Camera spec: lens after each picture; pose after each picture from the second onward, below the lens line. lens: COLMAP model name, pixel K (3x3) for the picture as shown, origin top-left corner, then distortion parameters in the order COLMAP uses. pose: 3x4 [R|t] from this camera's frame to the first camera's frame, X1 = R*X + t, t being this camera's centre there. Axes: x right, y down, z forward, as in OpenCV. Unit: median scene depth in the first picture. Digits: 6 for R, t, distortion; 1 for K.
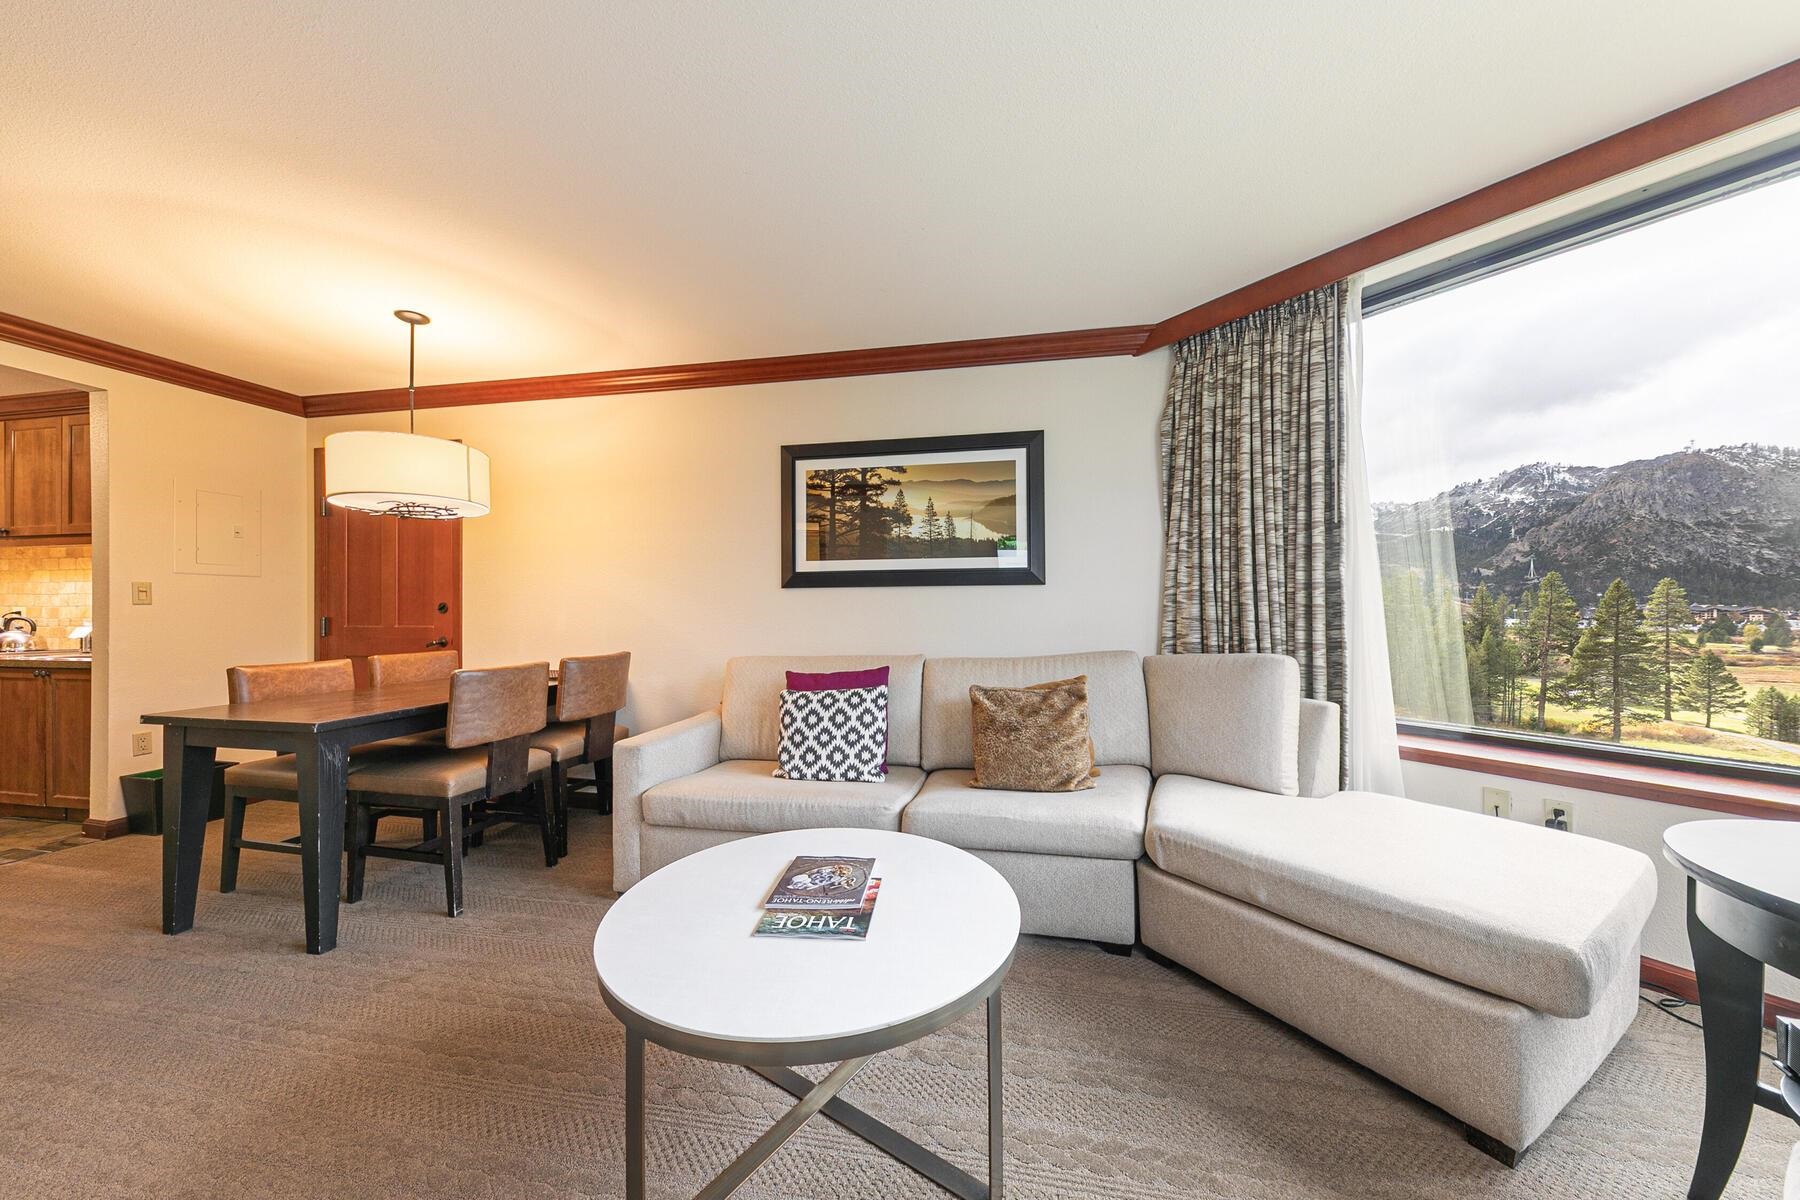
lens RADIAL K [[632.8, 0, 908.2], [0, 632.8, 604.7], [0, 0, 1]] dist [-0.000296, -0.000430]
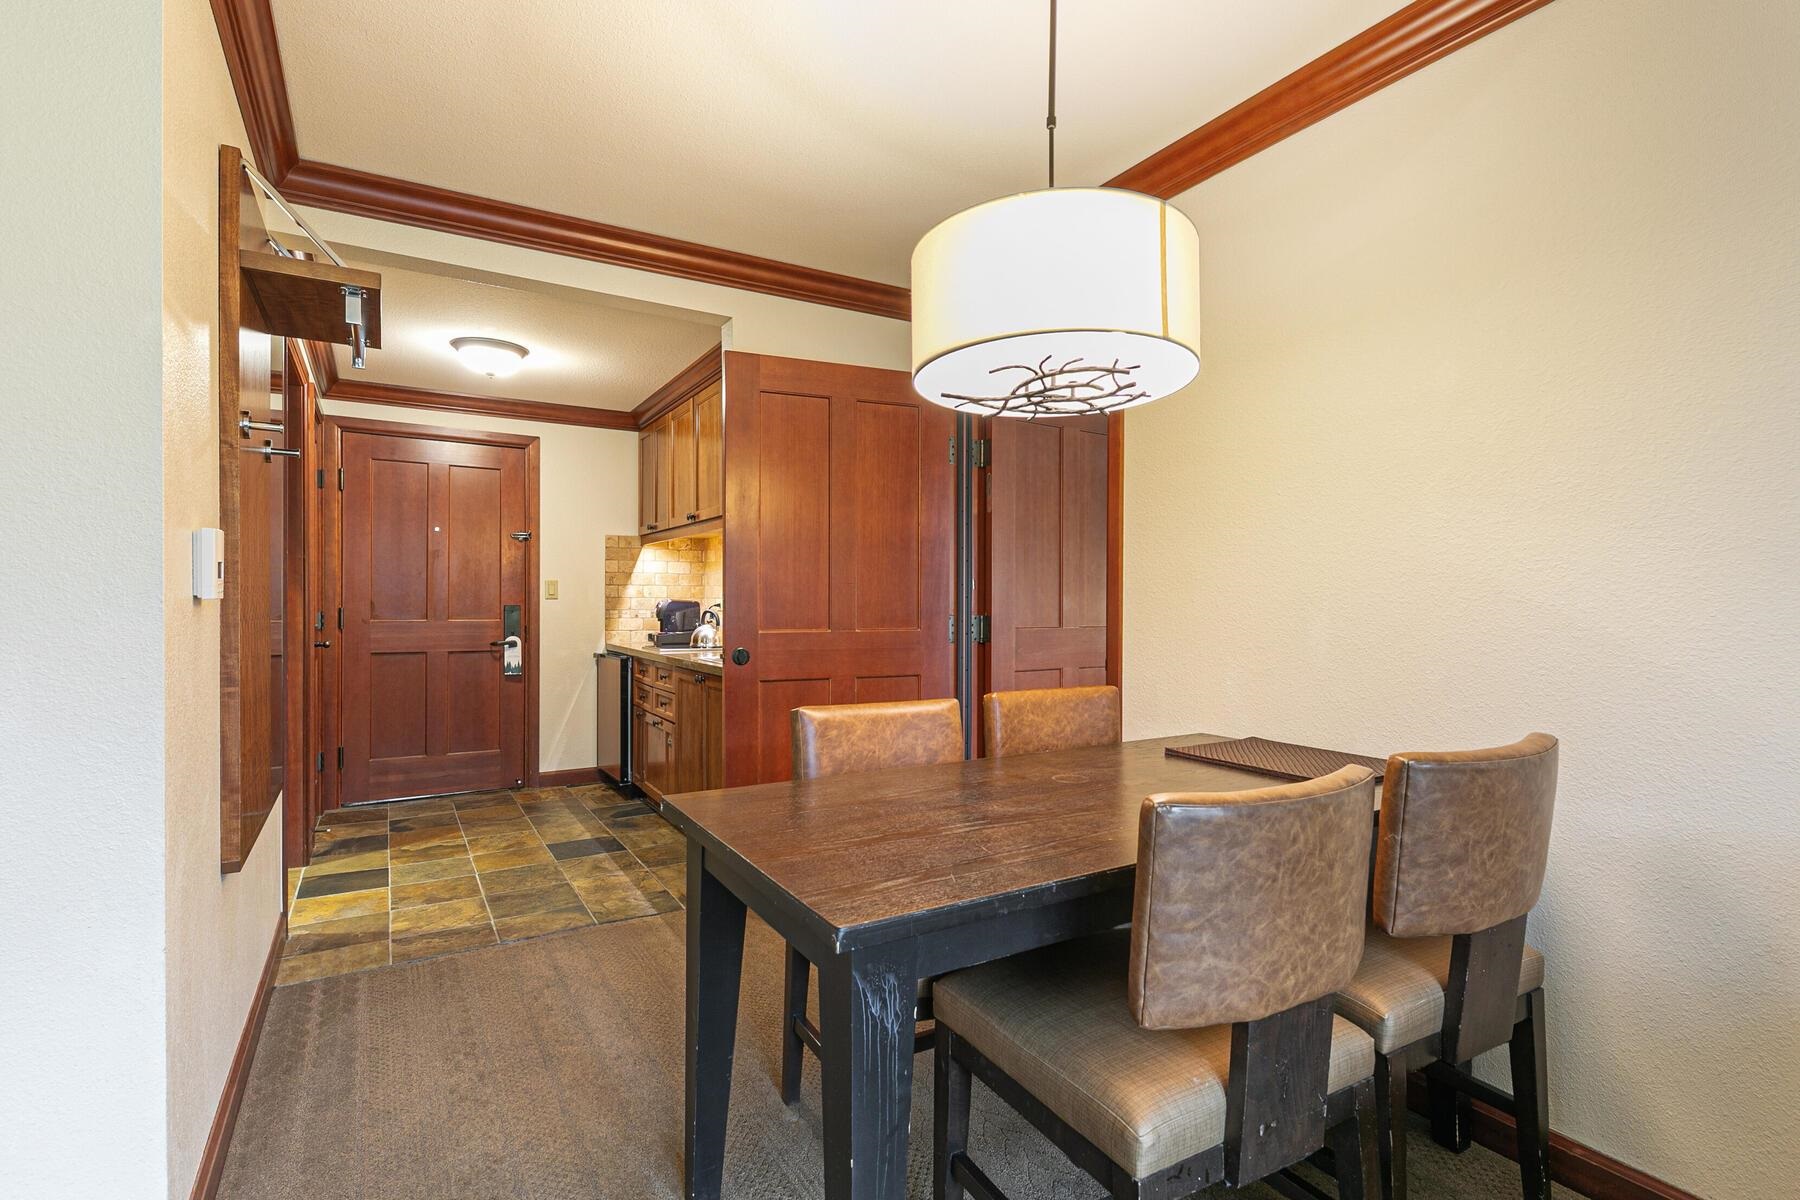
lens RADIAL K [[851.5, 0, 901.0], [0, 851.5, 609.9], [0, 0, 1]] dist [0.009523, 0.000135]
pose [[0.671051, 0.012358, -0.741308, -0.392443], [0.001022, 0.999845, 0.017593, -0.003681], [0.741410, -0.012563, 0.670935, 0.498378]]
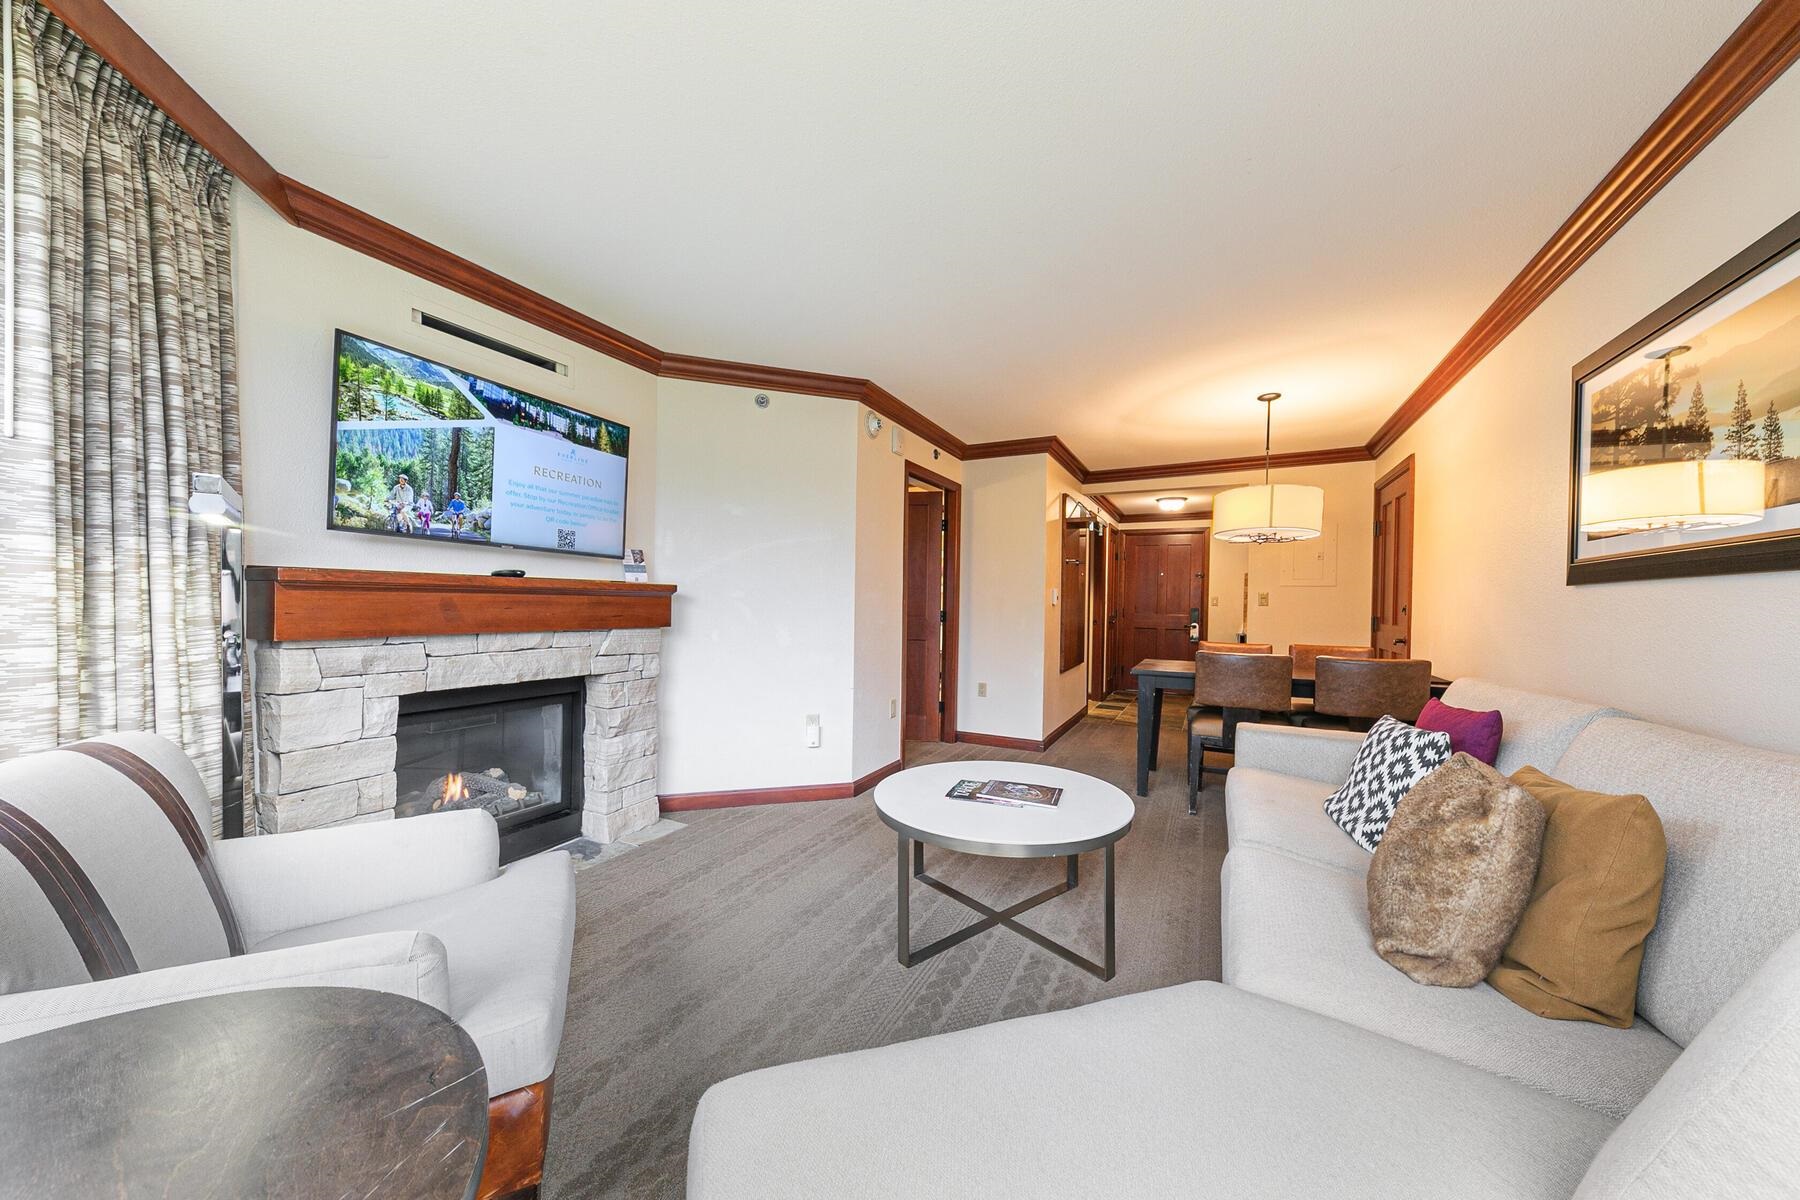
lens RADIAL K [[613.7, 0, 898.9], [0, 613.7, 612.2], [0, 0, 1]] dist [0.001975, 0.000087]
pose [[-0.285884, 0.015889, -0.958132, 0.724628], [-0.003452, 0.999839, 0.017610, -0.008878], [0.958258, 0.008342, -0.285783, 0.615961]]
